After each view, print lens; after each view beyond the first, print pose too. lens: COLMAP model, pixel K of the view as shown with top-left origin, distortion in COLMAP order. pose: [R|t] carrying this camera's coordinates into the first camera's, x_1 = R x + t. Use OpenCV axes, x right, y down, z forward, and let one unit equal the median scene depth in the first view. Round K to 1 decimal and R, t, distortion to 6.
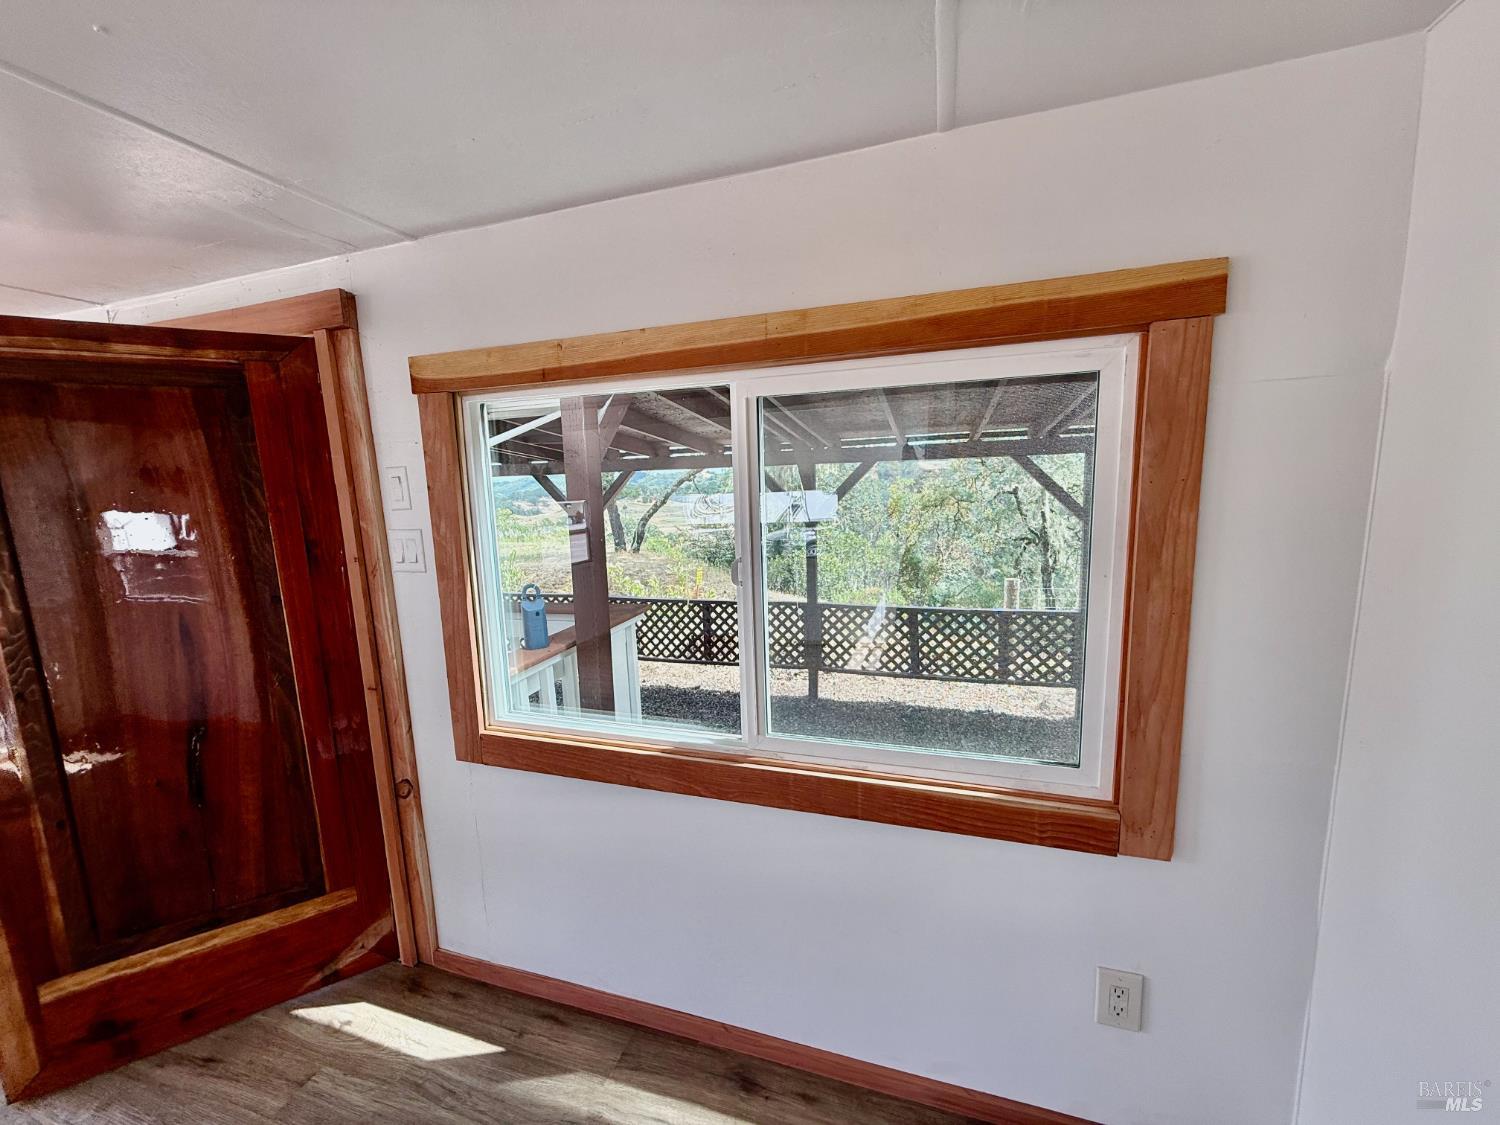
lens RADIAL K [[626.3, 0, 743.2], [0, 626.3, 573.1], [0, 0, 1]] dist [-0.000004, -0.000085]
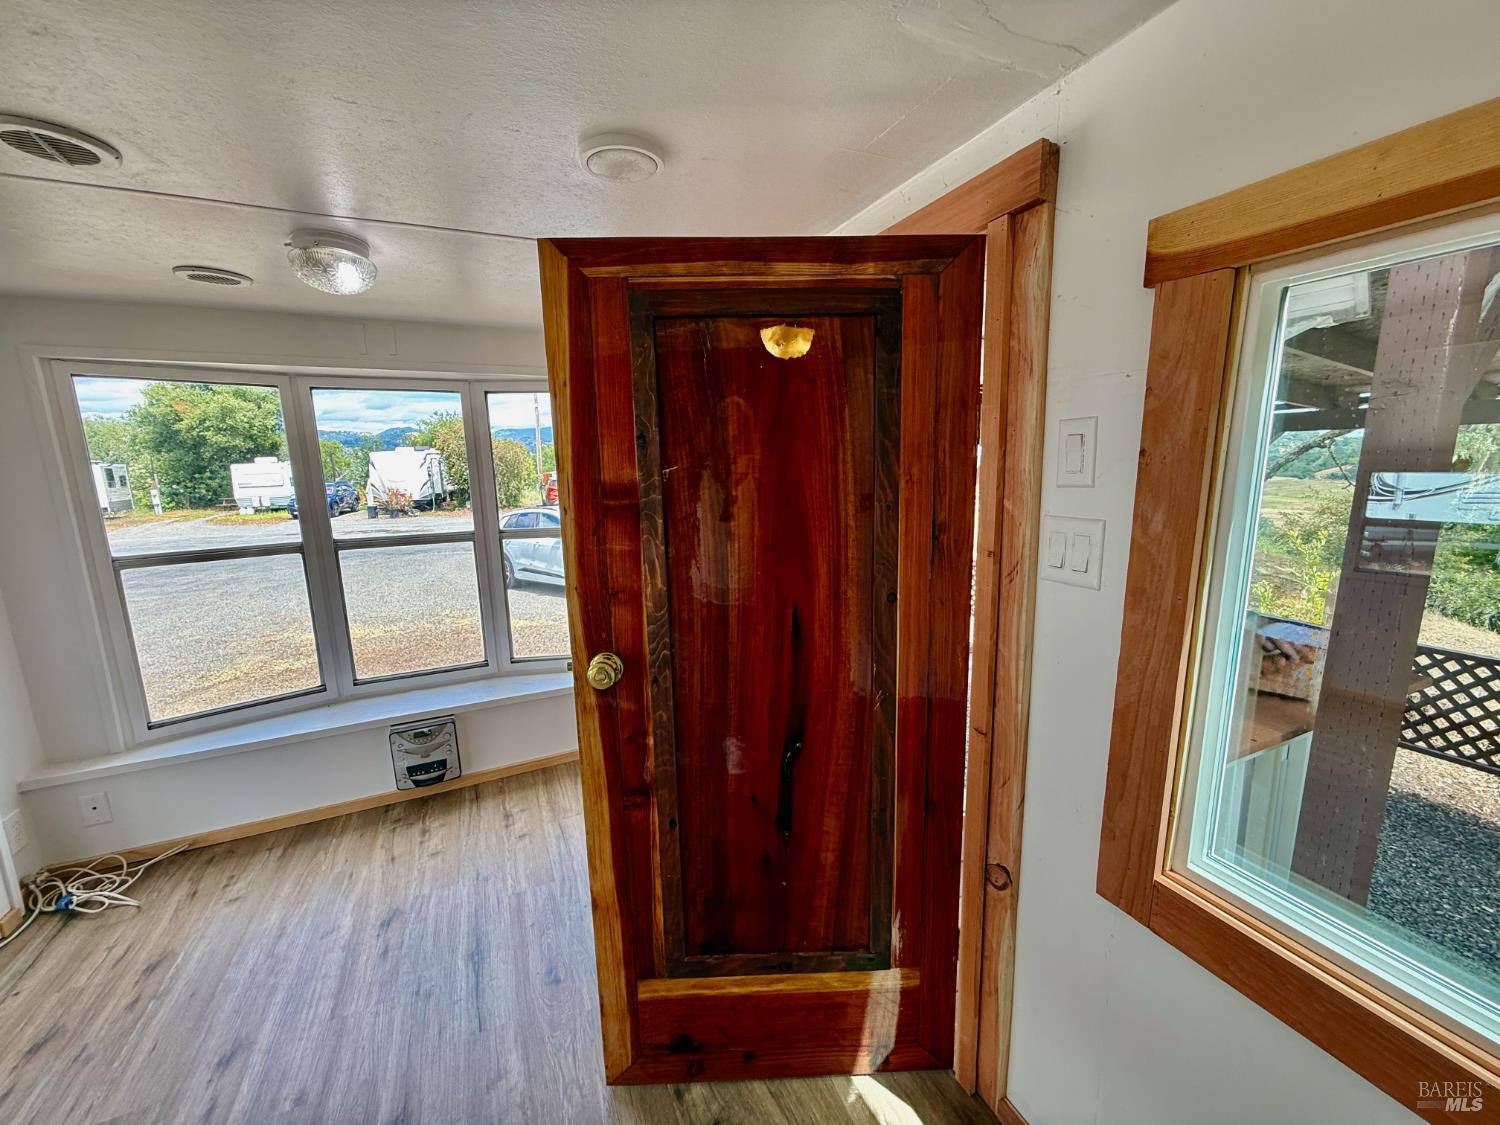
lens RADIAL K [[597.2, 0, 750.0], [0, 597.2, 562.5], [0, 0, 1]] dist [-0.000478, 0.000055]
pose [[0.690765, 0.141074, -0.709184, -0.357055], [-0.112727, 0.989801, 0.087096, -0.044007], [0.714238, 0.019781, 0.699623, 0.368811]]
